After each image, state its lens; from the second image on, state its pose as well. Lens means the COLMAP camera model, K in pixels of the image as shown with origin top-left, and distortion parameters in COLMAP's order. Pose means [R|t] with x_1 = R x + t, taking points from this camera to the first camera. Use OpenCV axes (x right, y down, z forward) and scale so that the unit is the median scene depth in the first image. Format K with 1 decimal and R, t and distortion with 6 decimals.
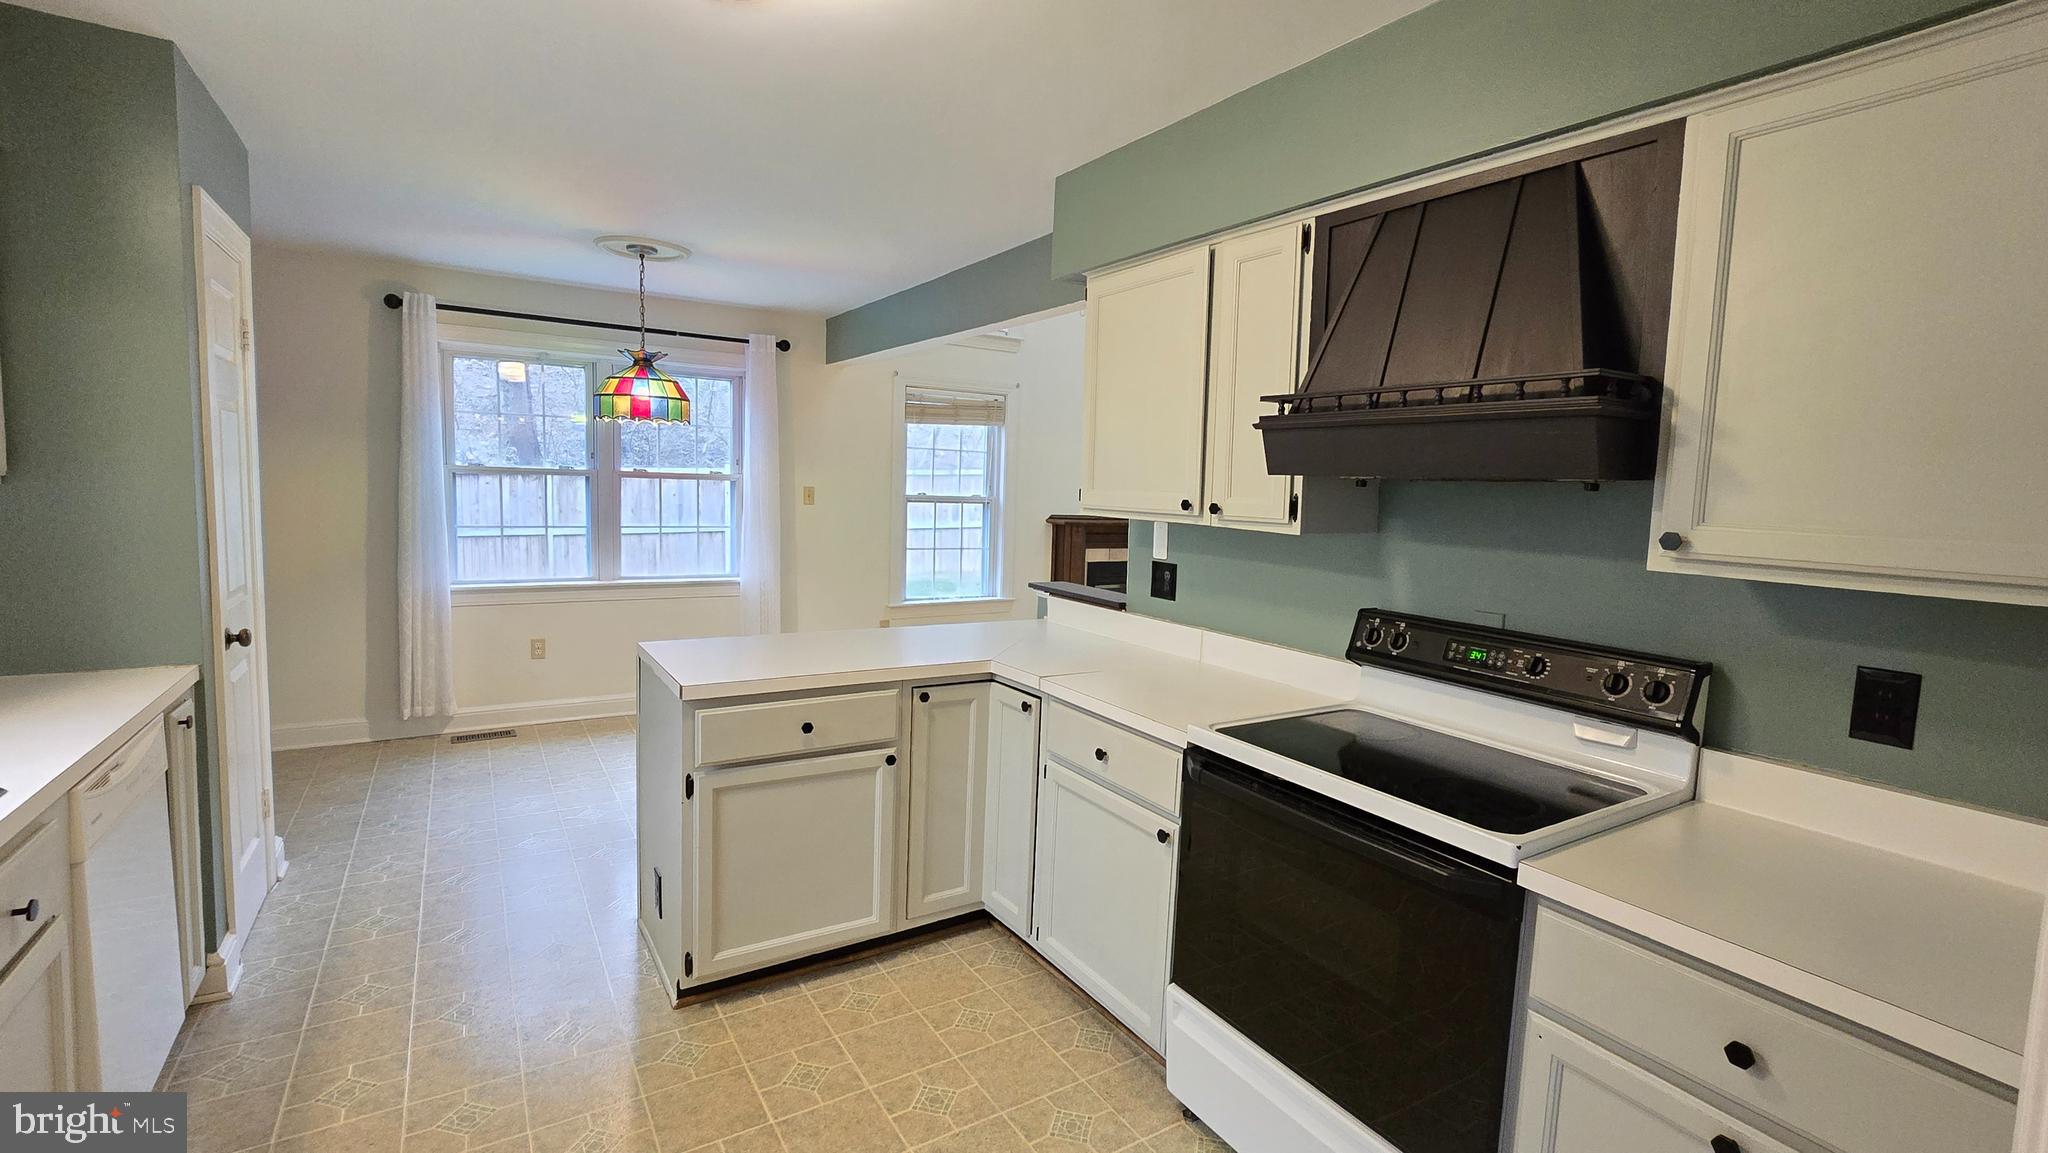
lens RADIAL K [[893.8, 0, 1039.7], [0, 893.8, 568.7], [0, 0, 1]] dist [-0.006131, -0.000263]
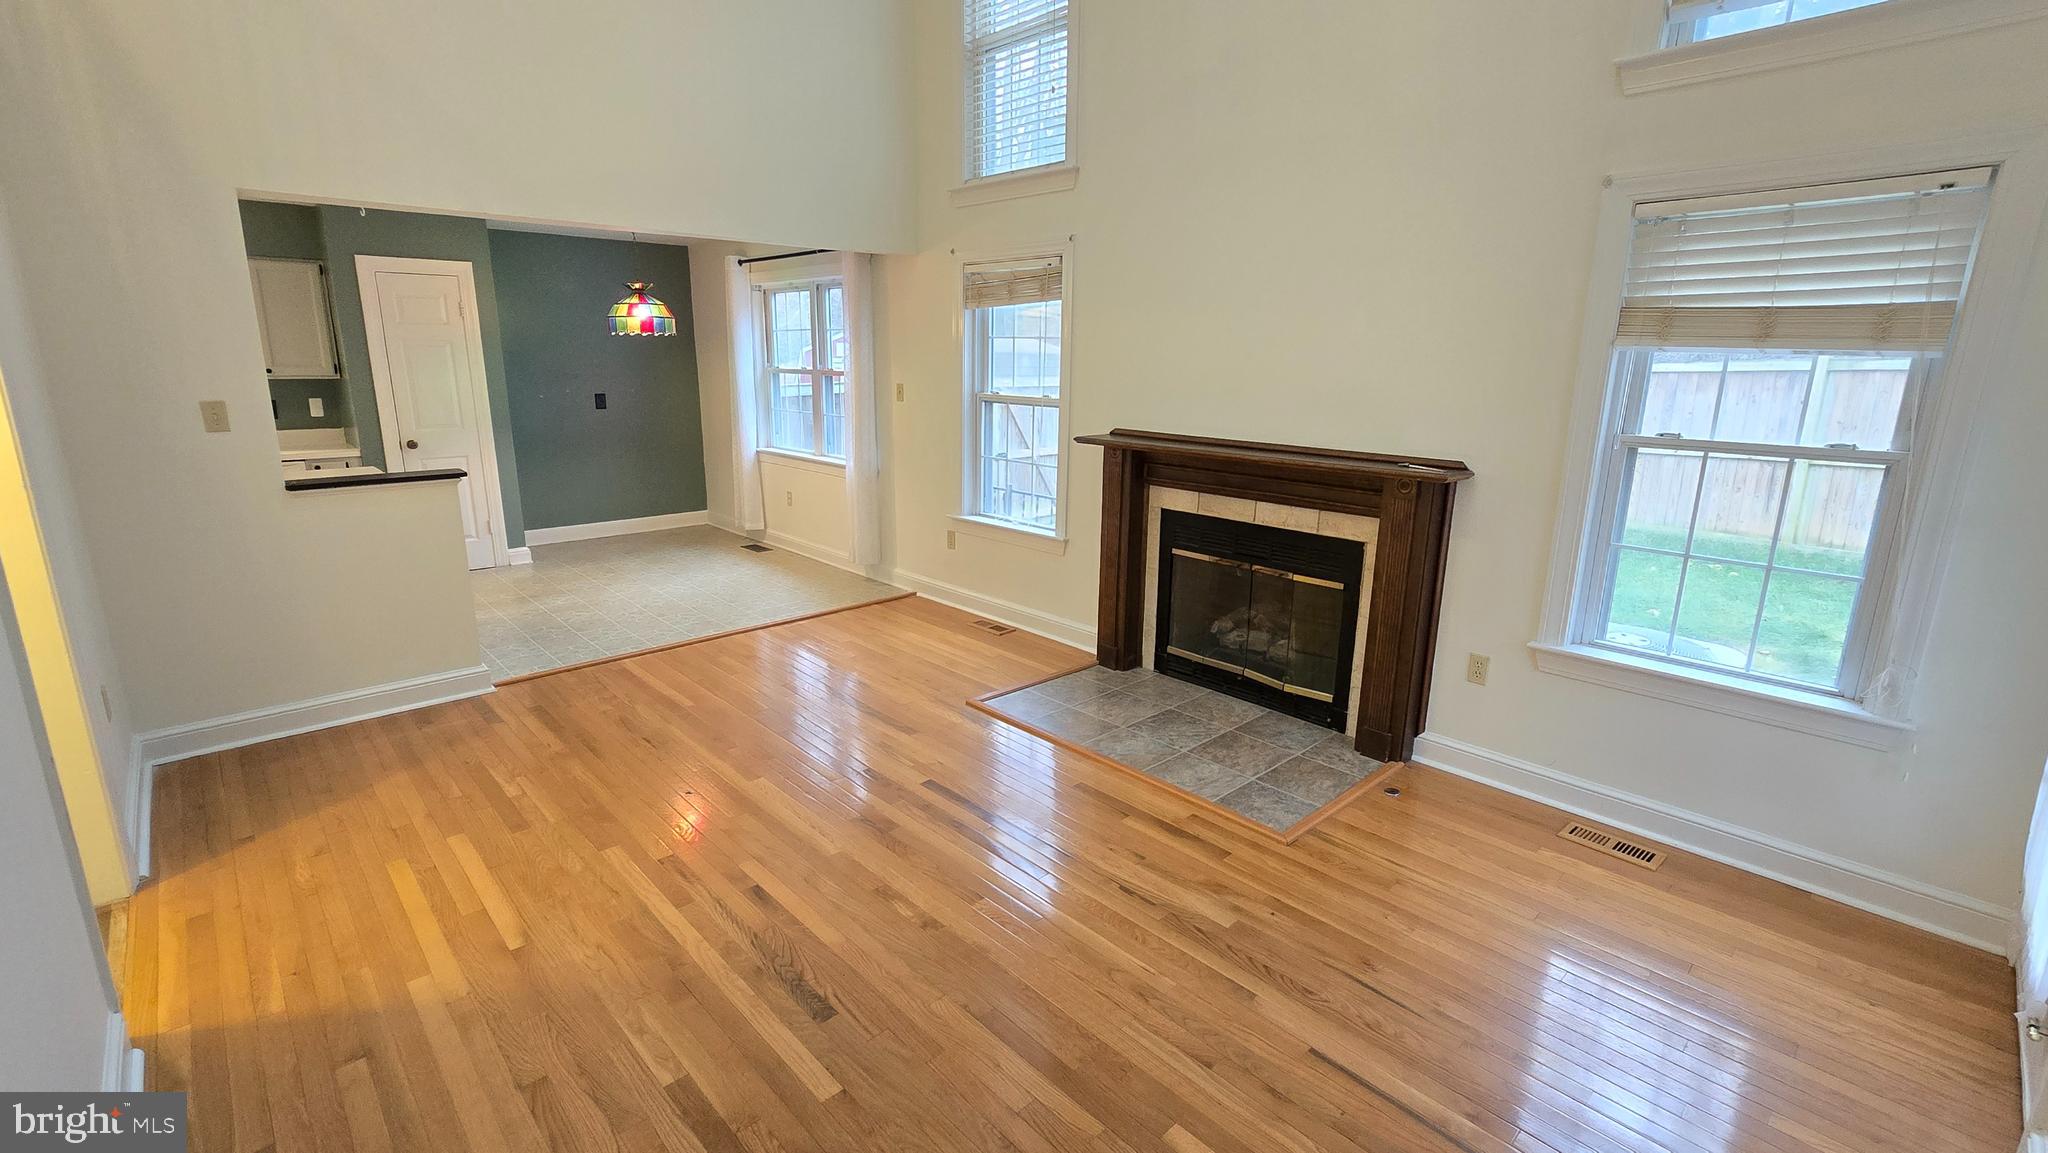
lens RADIAL K [[893.8, 0, 1039.7], [0, 893.8, 568.7], [0, 0, 1]] dist [-0.006131, -0.000263]
pose [[0.196393, 0.196102, -0.960715, 0.783793], [-0.102030, 0.978565, 0.178888, -0.083237], [0.975202, 0.062890, 0.212192, 0.950129]]
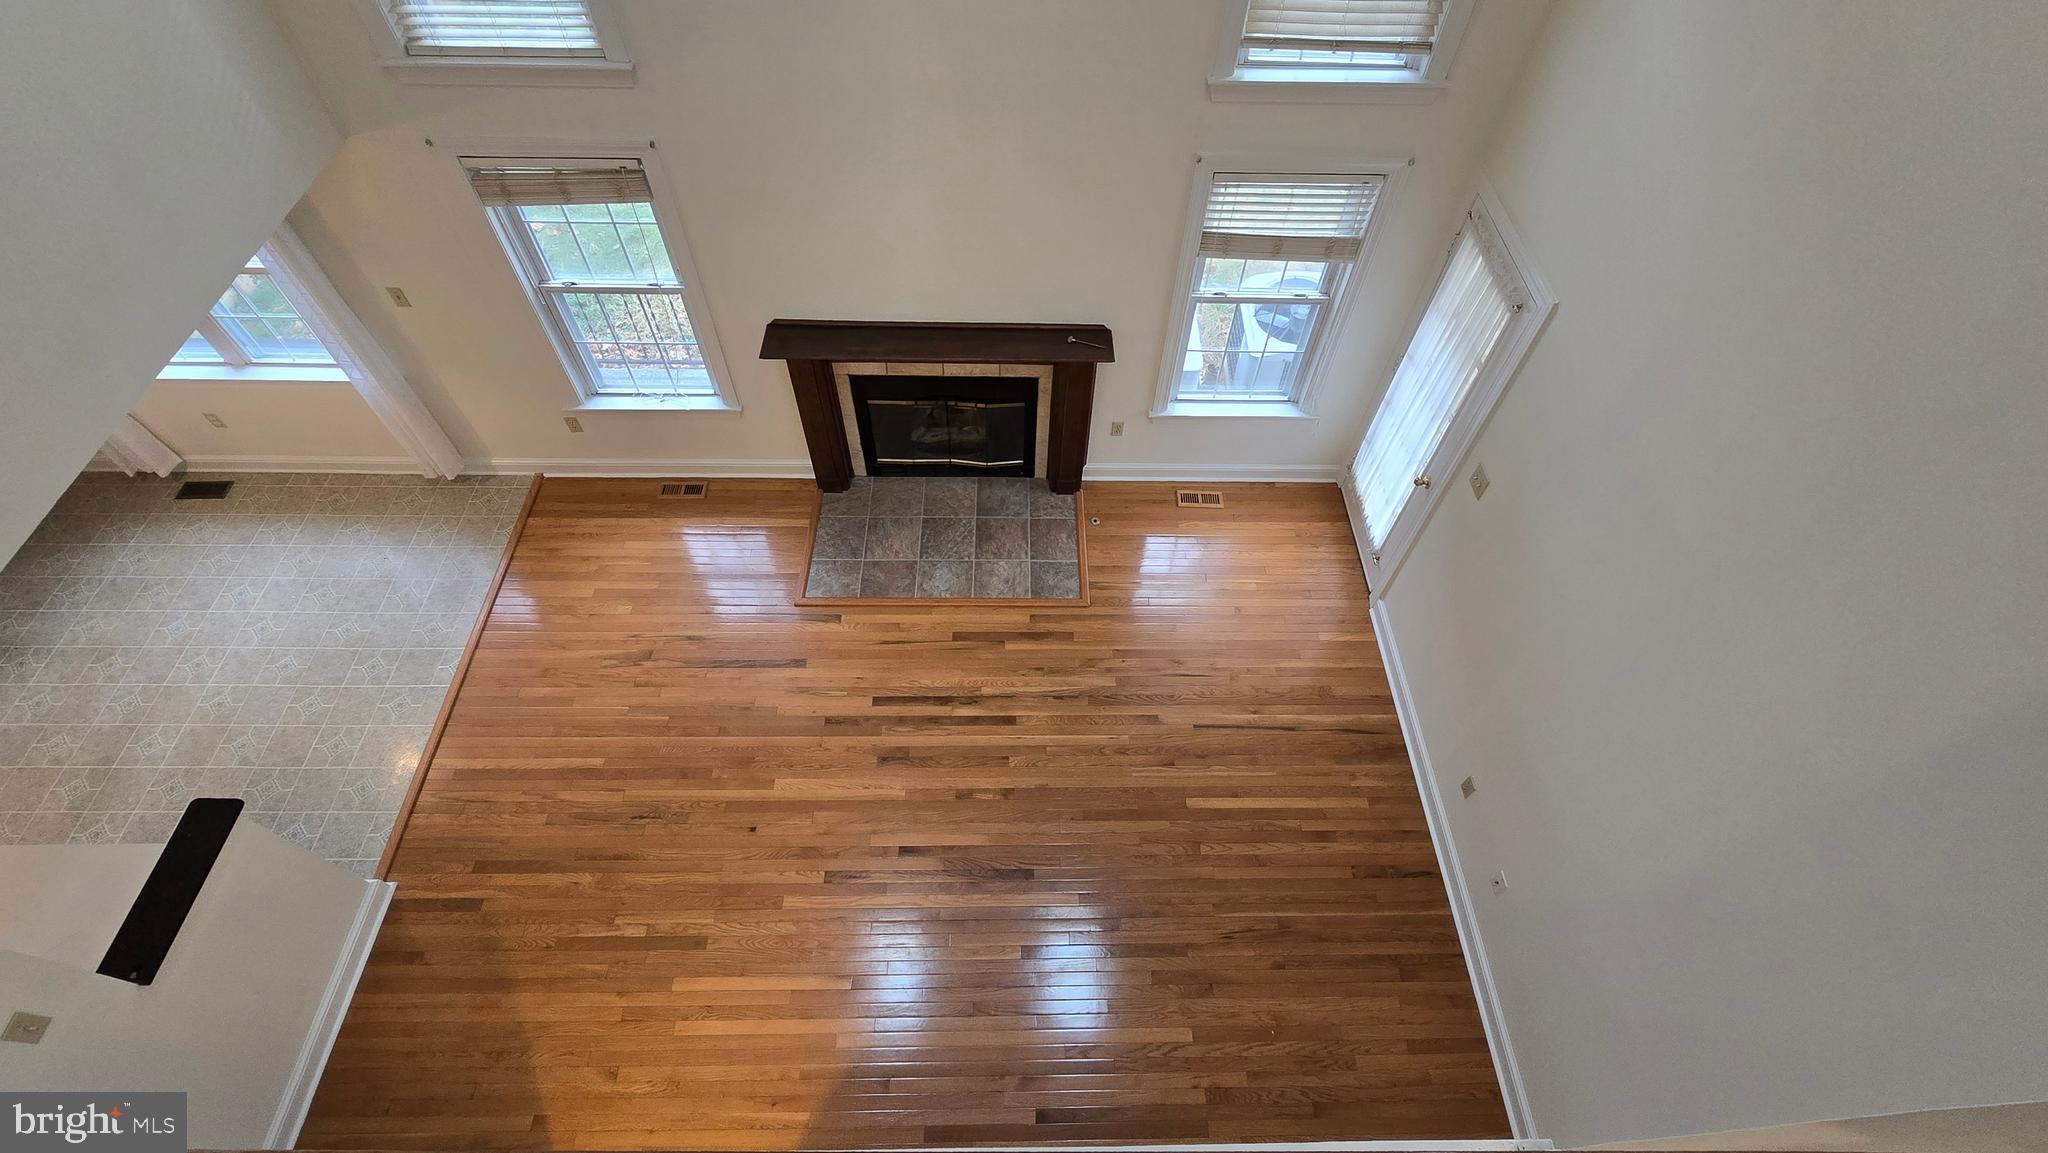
lens RADIAL K [[893.8, 0, 1039.7], [0, 893.8, 568.7], [0, 0, 1]] dist [-0.006131, -0.000263]
pose [[0.852264, 0.419552, -0.312447, 0.570318], [-0.050775, 0.660811, 0.748833, -0.540329], [0.520643, -0.622338, 0.584488, 0.684170]]
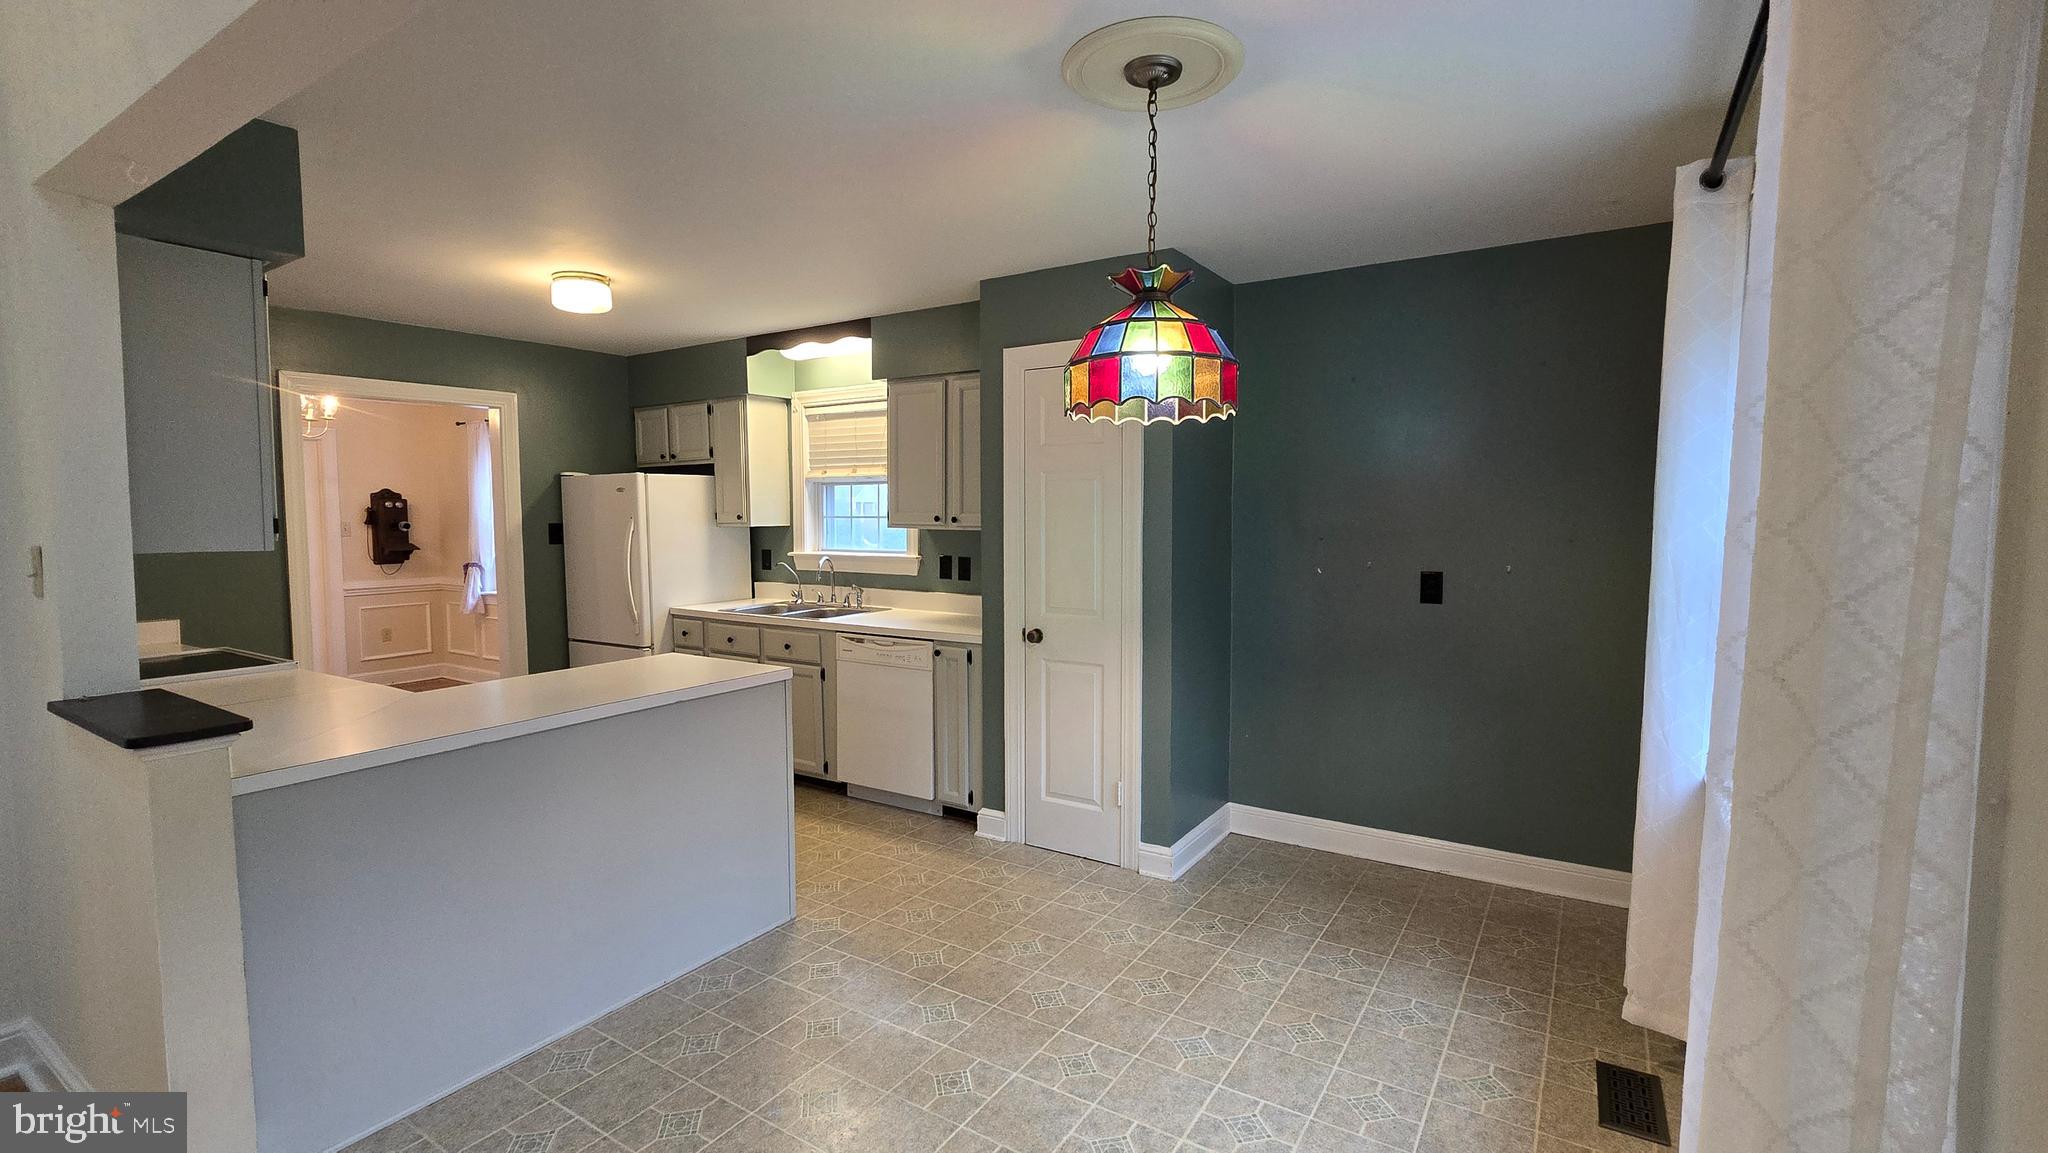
lens RADIAL K [[893.8, 0, 1039.7], [0, 893.8, 568.7], [0, 0, 1]] dist [-0.006131, -0.000263]
pose [[-0.903557, -0.012995, -0.428270, -0.124266], [-0.075104, 0.988868, 0.128448, -0.096167], [0.421834, 0.148225, -0.894475, 1.022980]]
